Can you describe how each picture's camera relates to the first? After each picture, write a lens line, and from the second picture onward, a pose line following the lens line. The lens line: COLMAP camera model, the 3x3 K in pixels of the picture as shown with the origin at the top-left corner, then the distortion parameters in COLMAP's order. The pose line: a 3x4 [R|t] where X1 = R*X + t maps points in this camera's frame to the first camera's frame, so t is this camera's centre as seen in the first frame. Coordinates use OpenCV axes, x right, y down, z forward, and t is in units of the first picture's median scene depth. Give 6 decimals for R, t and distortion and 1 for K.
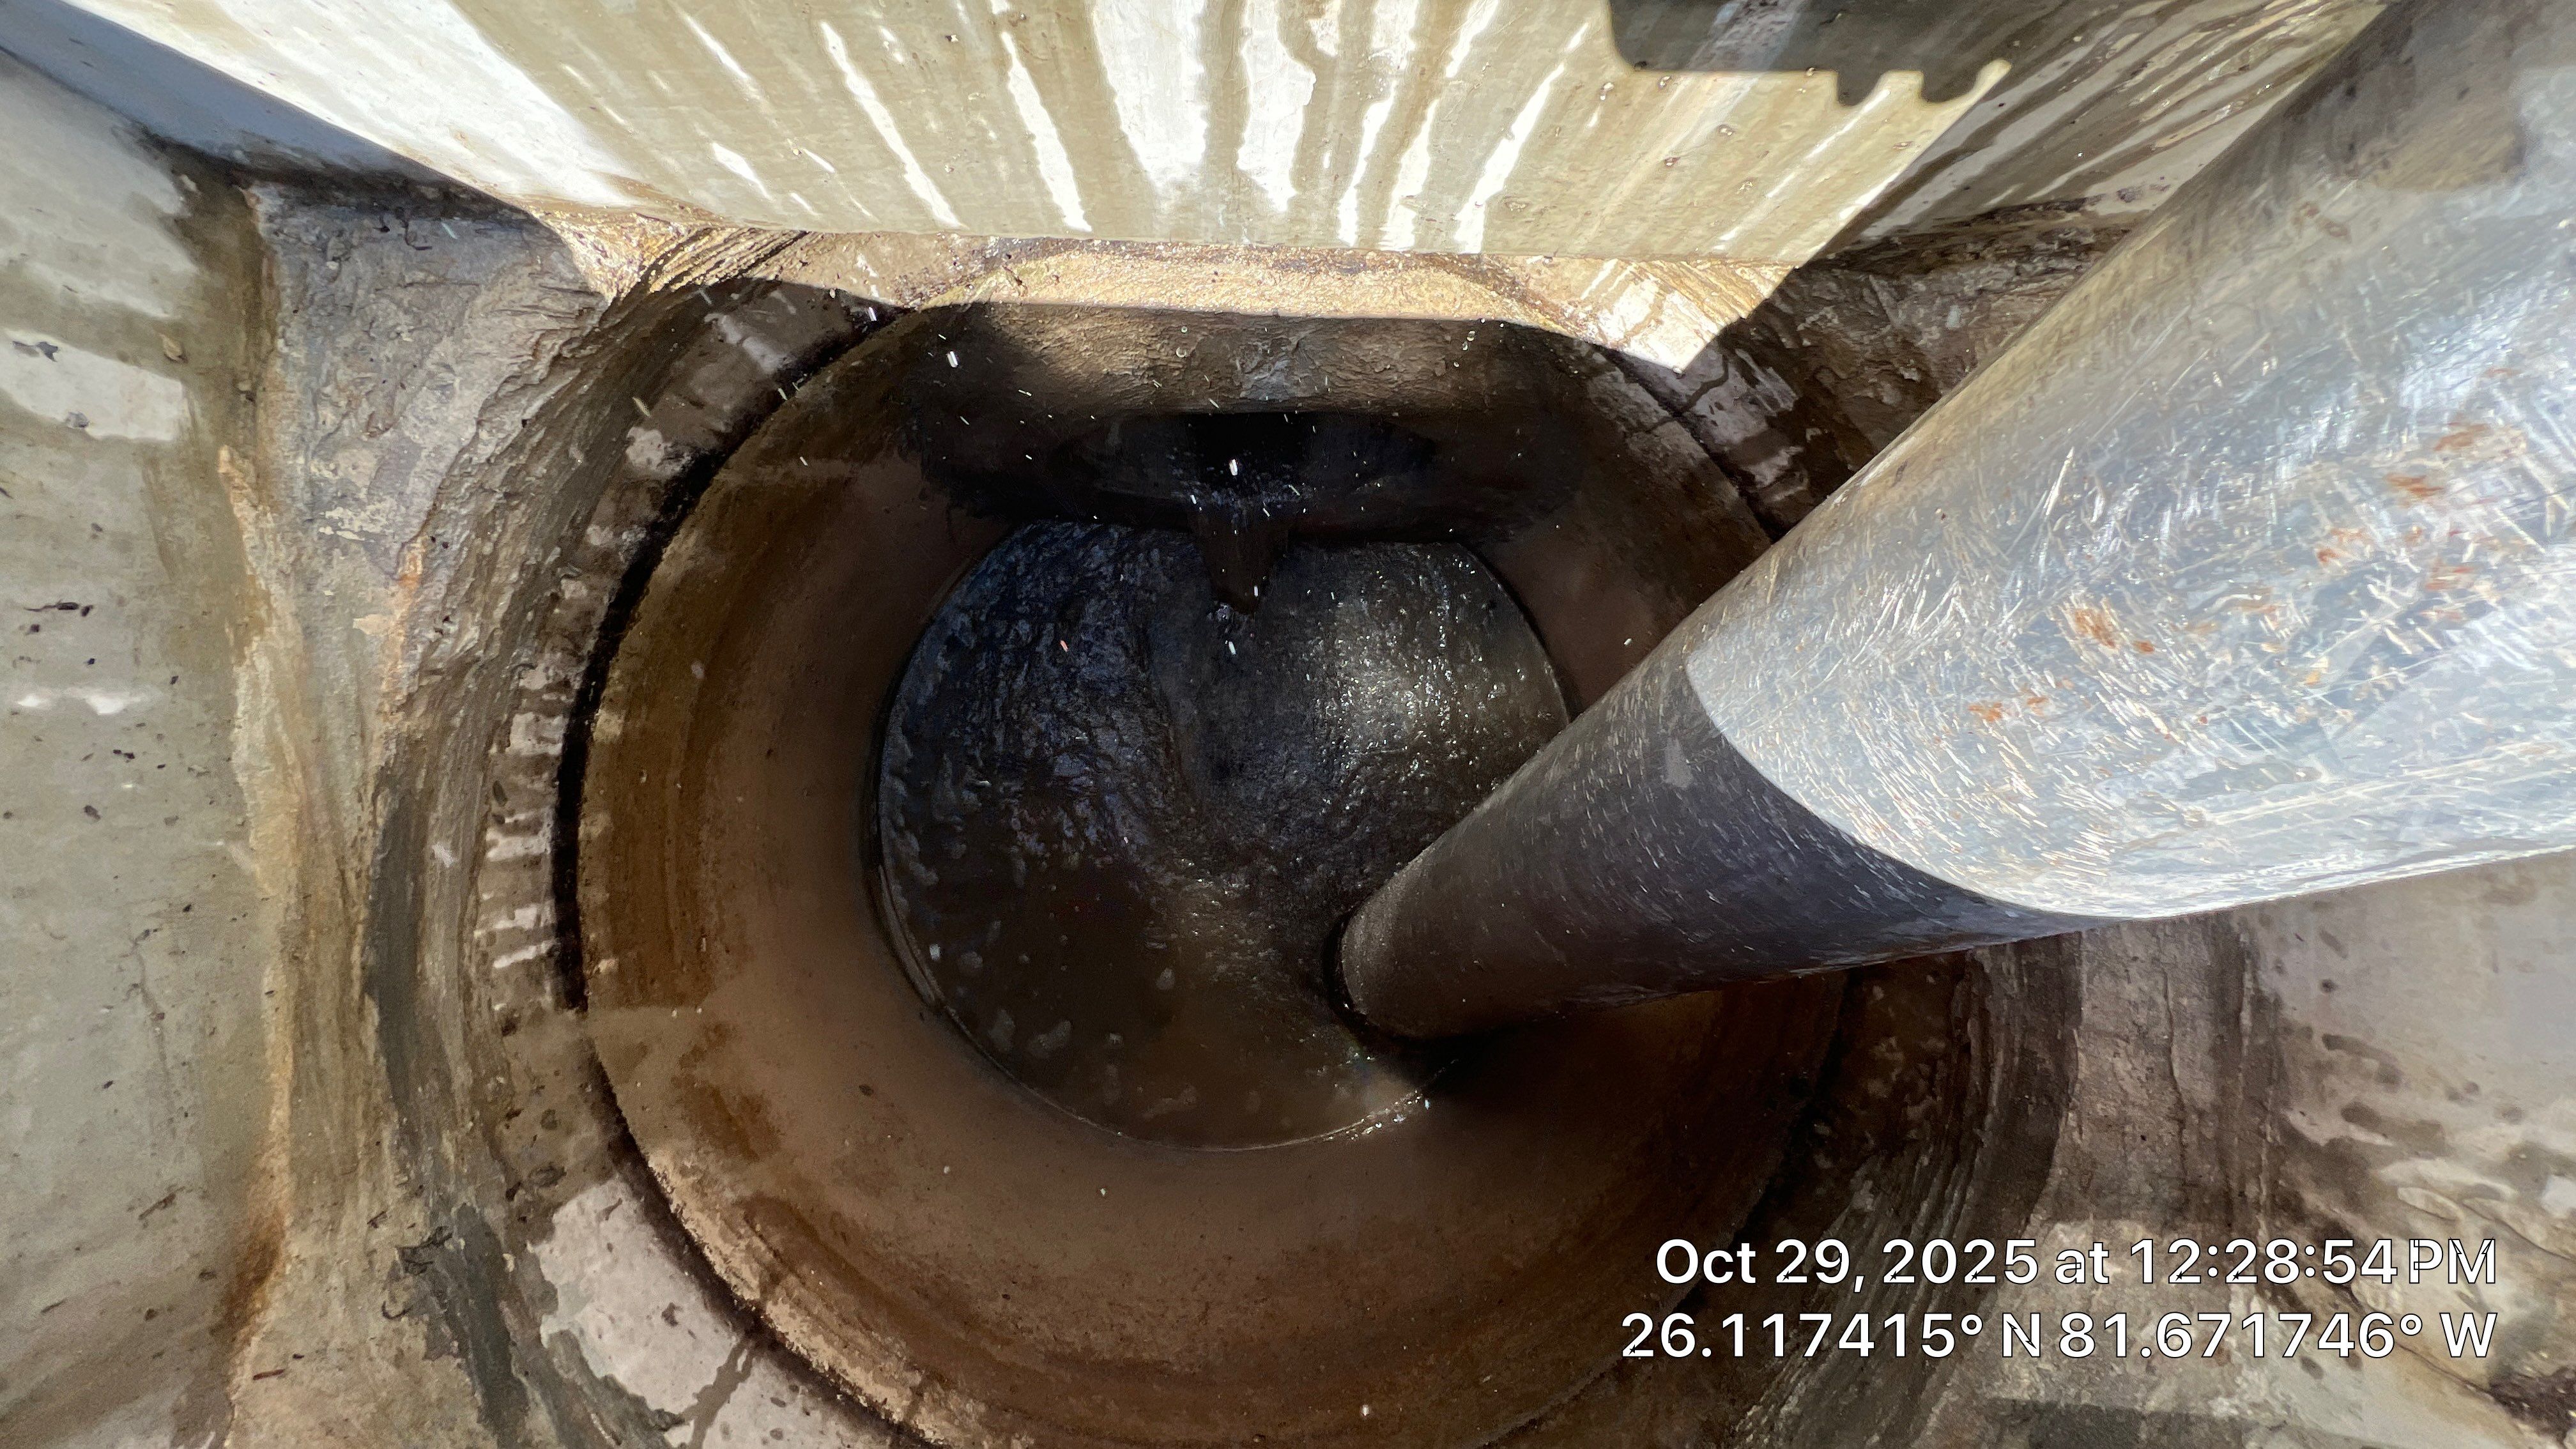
lens RADIAL K [[1033.4, 0, 1286.6], [0, 1033.4, 724.1], [0, 0, 1]] dist [-0.000178, 0.000064]
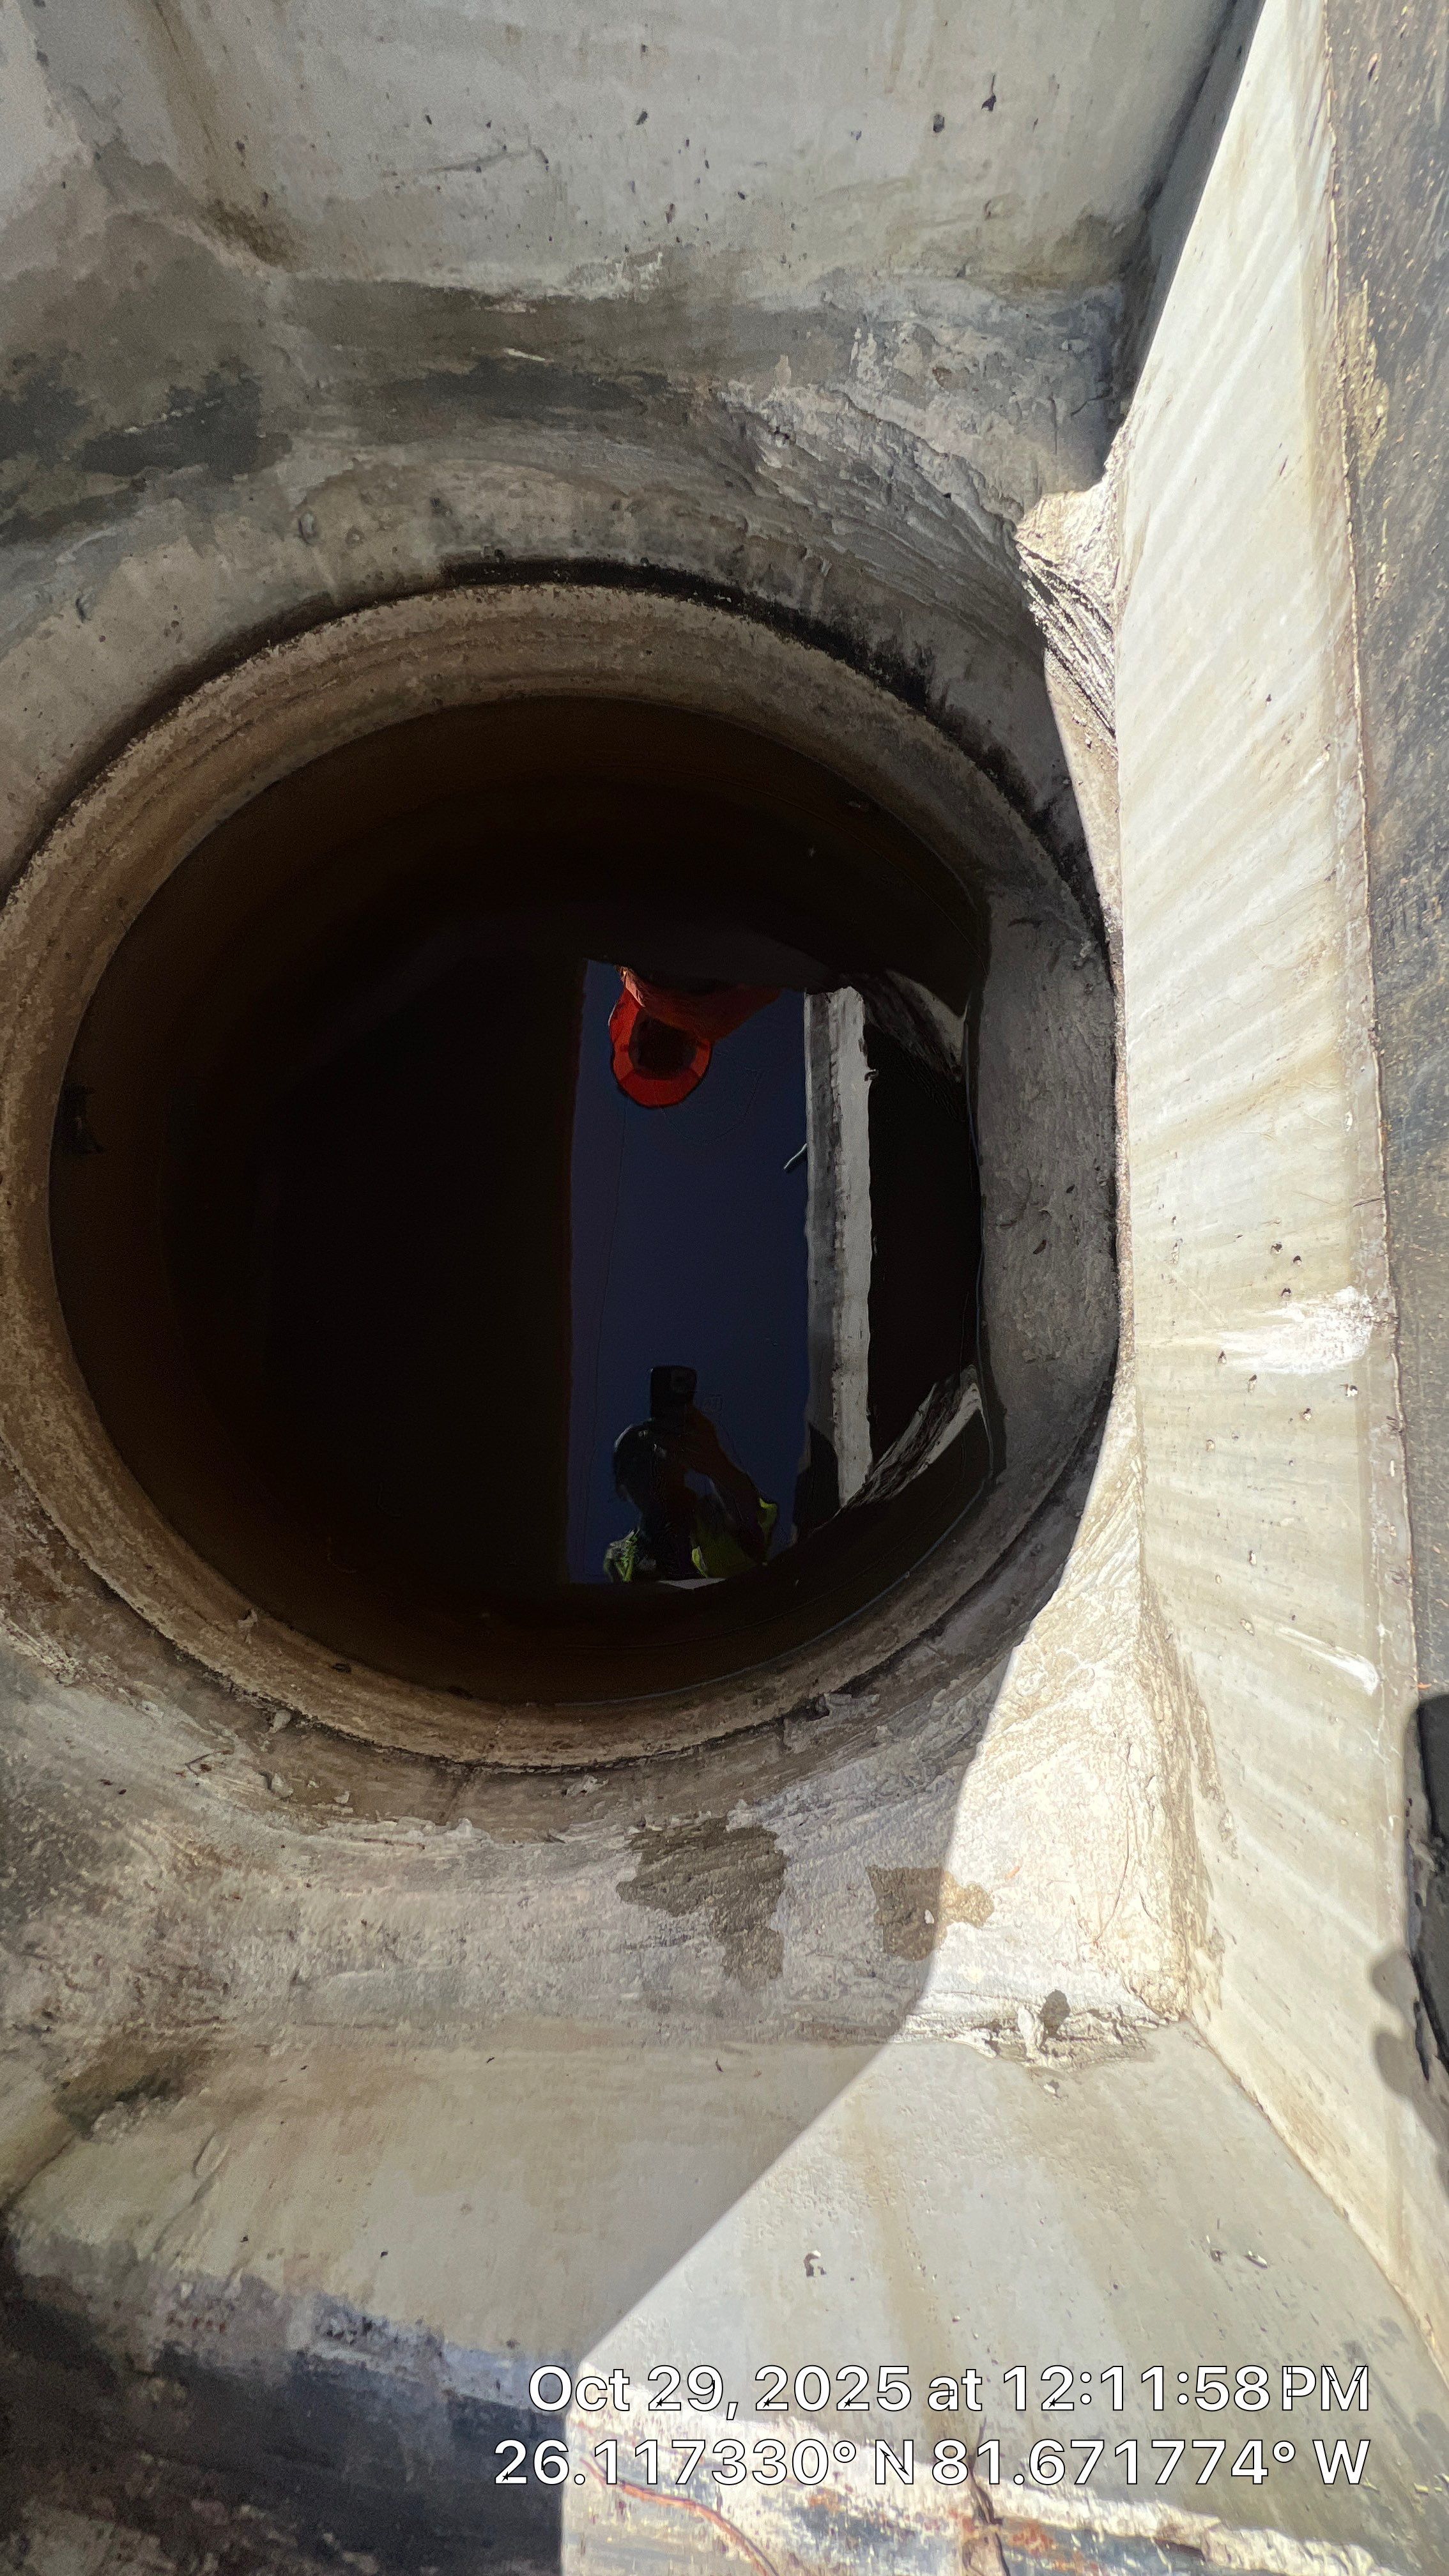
lens RADIAL K [[1033.4, 0, 724.5], [0, 1033.4, 1289.6], [0, 0, 1]] dist [-0.000178, 0.000064]
pose [[0.007667, 0.990376, -0.138193, 0.359019], [-0.998610, 0.000376, -0.052711, 0.037532], [-0.052151, 0.138405, 0.989002, -0.066902]]
